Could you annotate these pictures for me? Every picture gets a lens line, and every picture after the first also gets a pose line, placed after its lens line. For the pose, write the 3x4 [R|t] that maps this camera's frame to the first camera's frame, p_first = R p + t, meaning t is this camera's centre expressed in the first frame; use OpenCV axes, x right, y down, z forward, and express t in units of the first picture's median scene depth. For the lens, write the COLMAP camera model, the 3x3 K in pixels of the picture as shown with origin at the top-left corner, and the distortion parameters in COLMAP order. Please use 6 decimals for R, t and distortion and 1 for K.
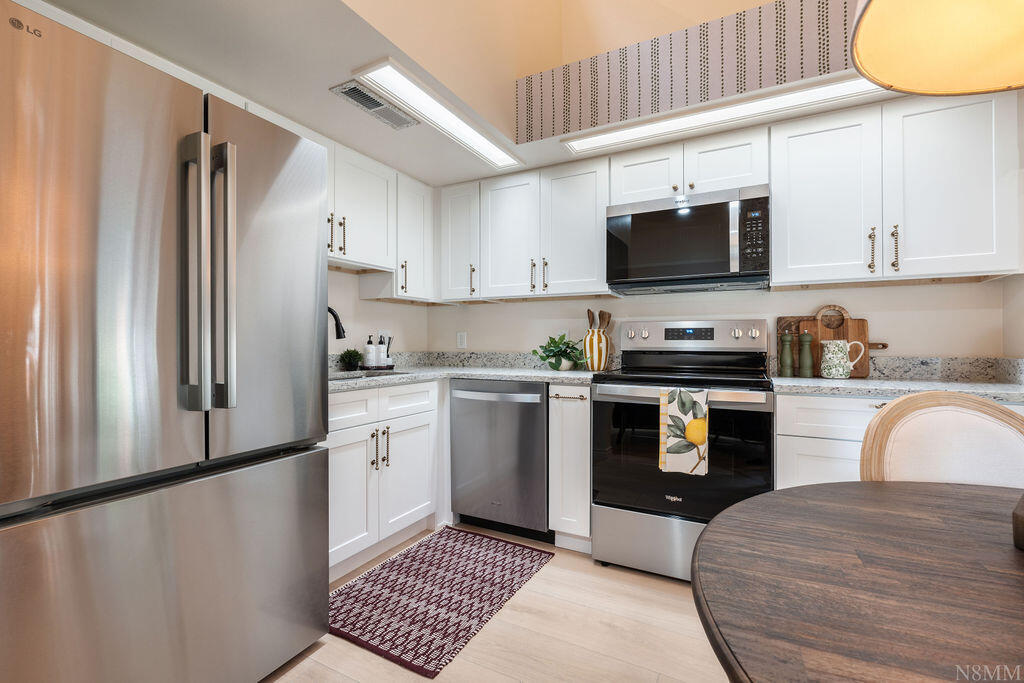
lens RADIAL K [[454.1, 0, 512.0], [0, 454.1, 341.5], [0, 0, 1]] dist [-0.003671, -0.000094]
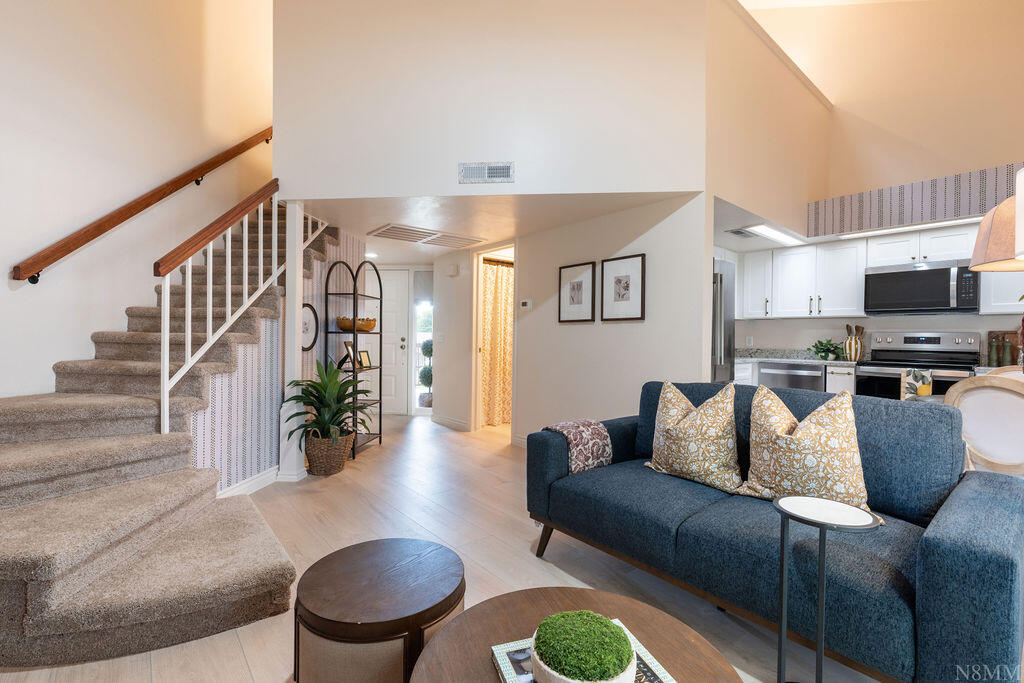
lens RADIAL K [[454.1, 0, 512.0], [0, 454.1, 341.5], [0, 0, 1]] dist [-0.003671, -0.000094]
pose [[0.929502, 0.016314, -0.368457, -0.444488], [-0.014558, 0.999866, 0.007546, -0.003211], [0.368530, -0.001650, 0.929614, -1.232052]]
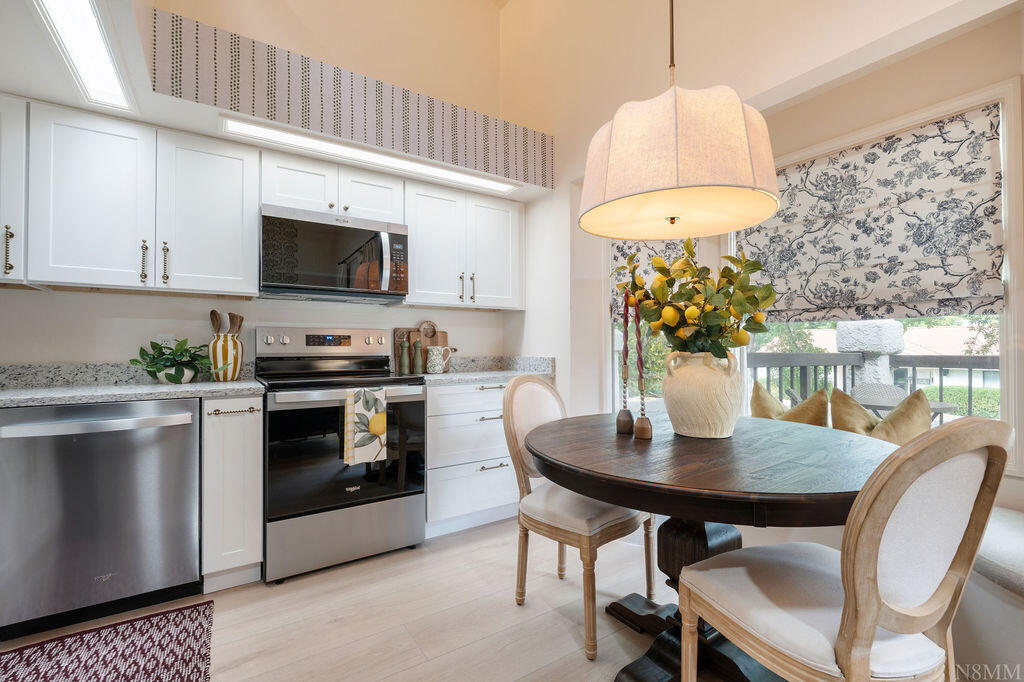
lens RADIAL K [[454.1, 0, 512.0], [0, 454.1, 341.0], [0, 0, 1]] dist [-0.003671, -0.000094]
pose [[0.473924, 0.010157, 0.880507, -0.389251], [0.001570, 0.999922, -0.012380, -0.001326], [-0.880564, 0.007249, 0.473871, 0.112506]]
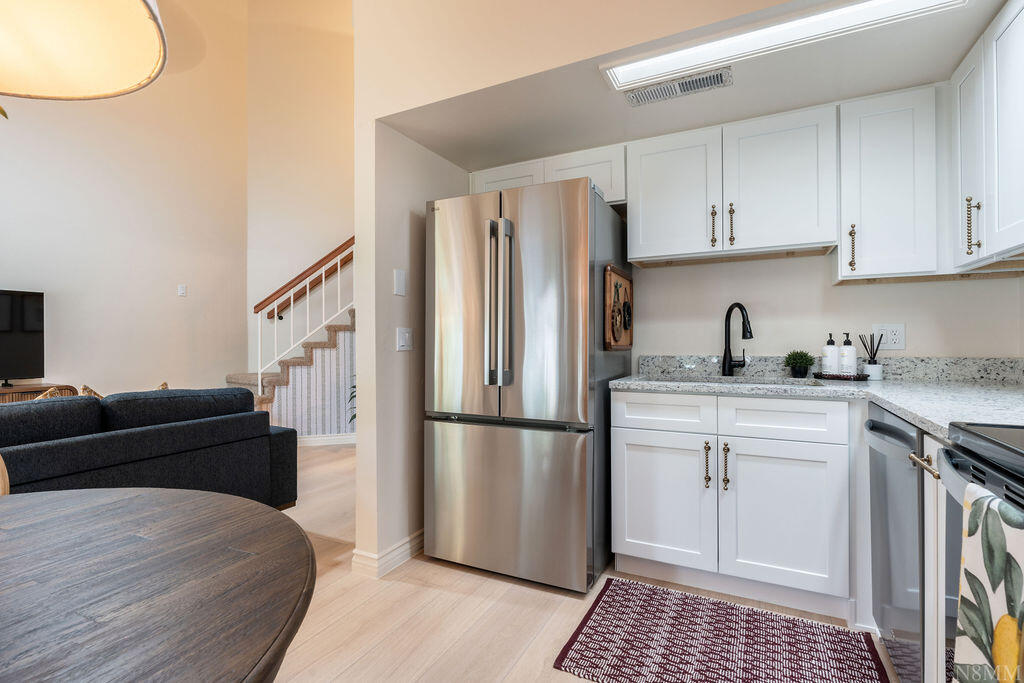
lens RADIAL K [[489.6, 0, 512.0], [0, 489.6, 341.5], [0, 0, 1]] dist [-0.003237, -0.000696]
pose [[0.010386, 0.003674, -0.999939, 0.605032], [0.006659, 0.999971, 0.003743, -0.007418], [0.999924, -0.006698, 0.010361, 0.571775]]
